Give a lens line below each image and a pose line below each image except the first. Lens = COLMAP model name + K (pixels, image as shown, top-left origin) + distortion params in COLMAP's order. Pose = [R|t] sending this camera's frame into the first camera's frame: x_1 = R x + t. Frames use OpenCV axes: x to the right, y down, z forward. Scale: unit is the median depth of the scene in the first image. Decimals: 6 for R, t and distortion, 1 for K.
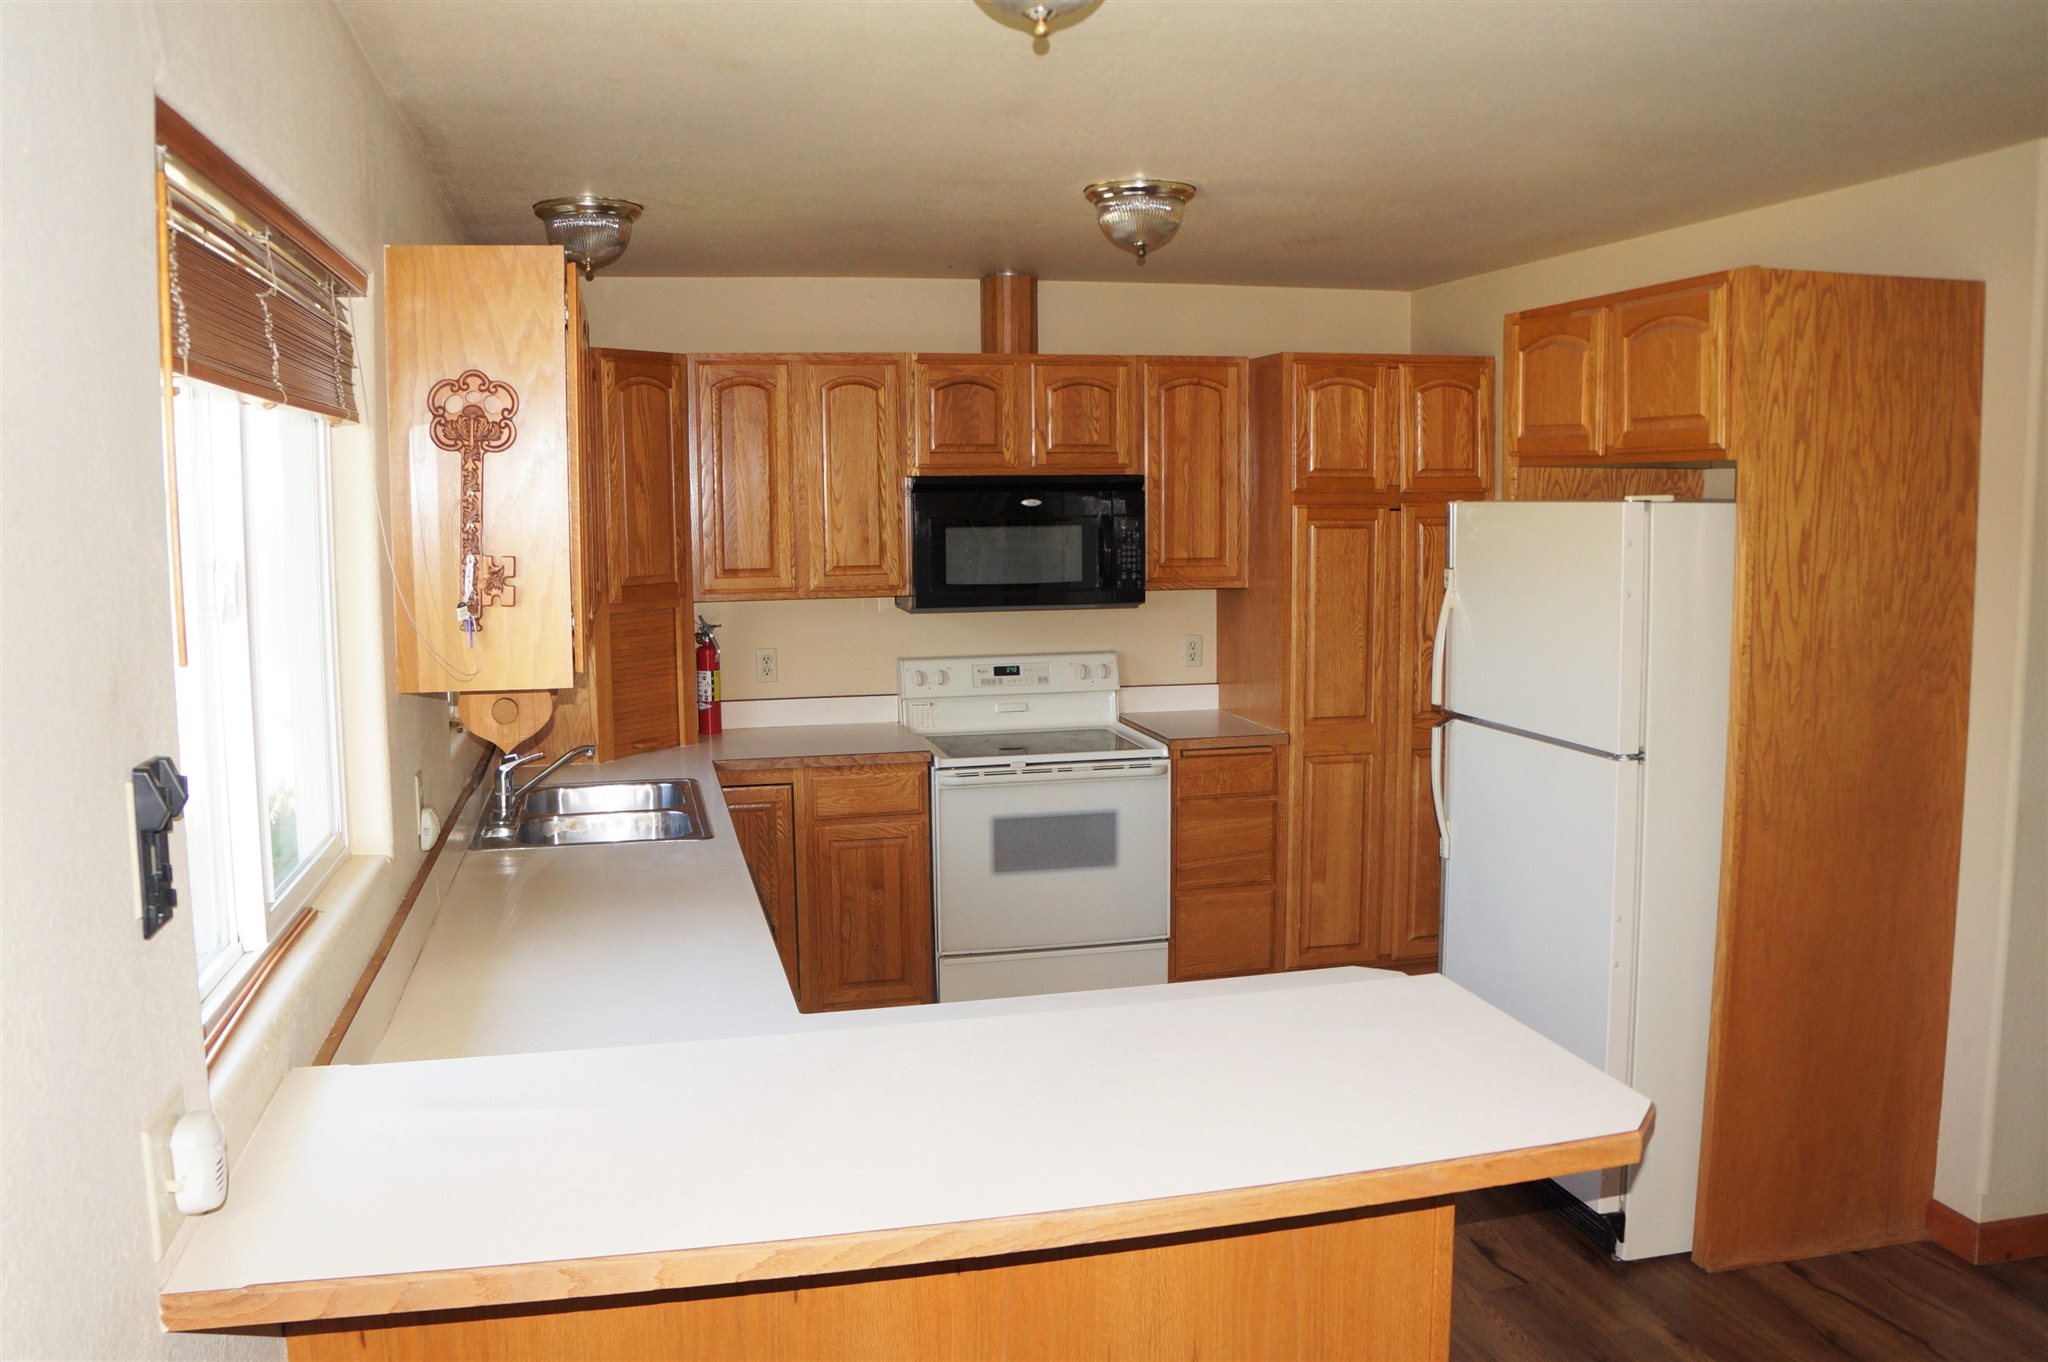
lens RADIAL K [[1669.5, 0, 1023.6], [0, 1669.5, 698.7], [0, 0, 1]] dist [-0.160030, 0.105809]
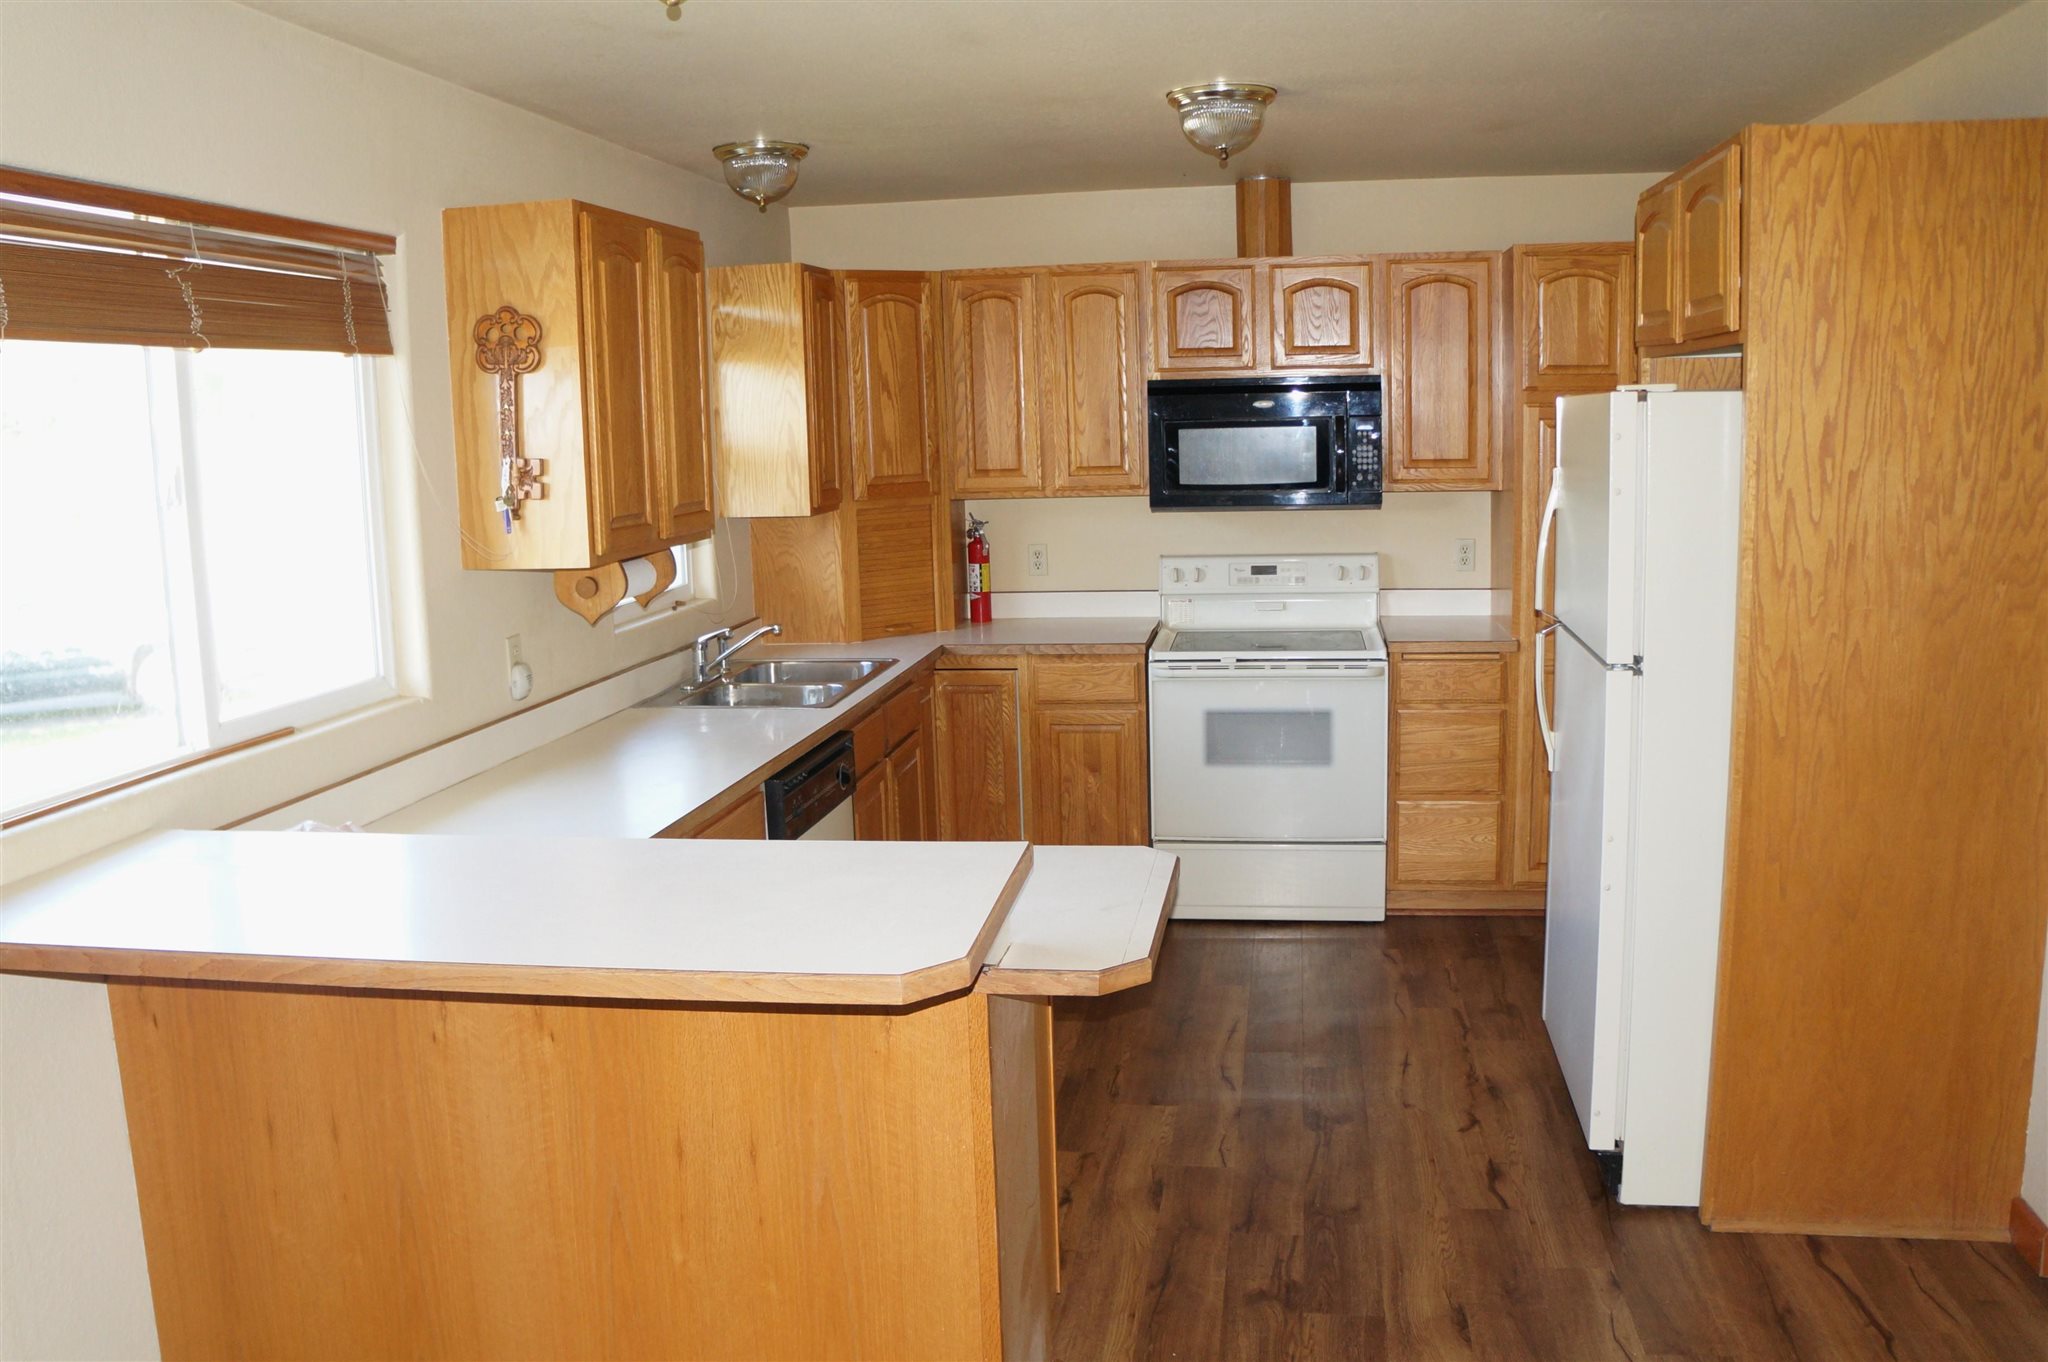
lens RADIAL K [[1669.5, 0, 1025.9], [0, 1669.5, 690.5], [0, 0, 1]] dist [-0.160030, 0.105809]
pose [[0.922129, 0.046409, -0.384089, 0.360595], [-0.026844, 0.998062, 0.056147, 0.005208], [0.385950, -0.041464, 0.921587, 0.007254]]
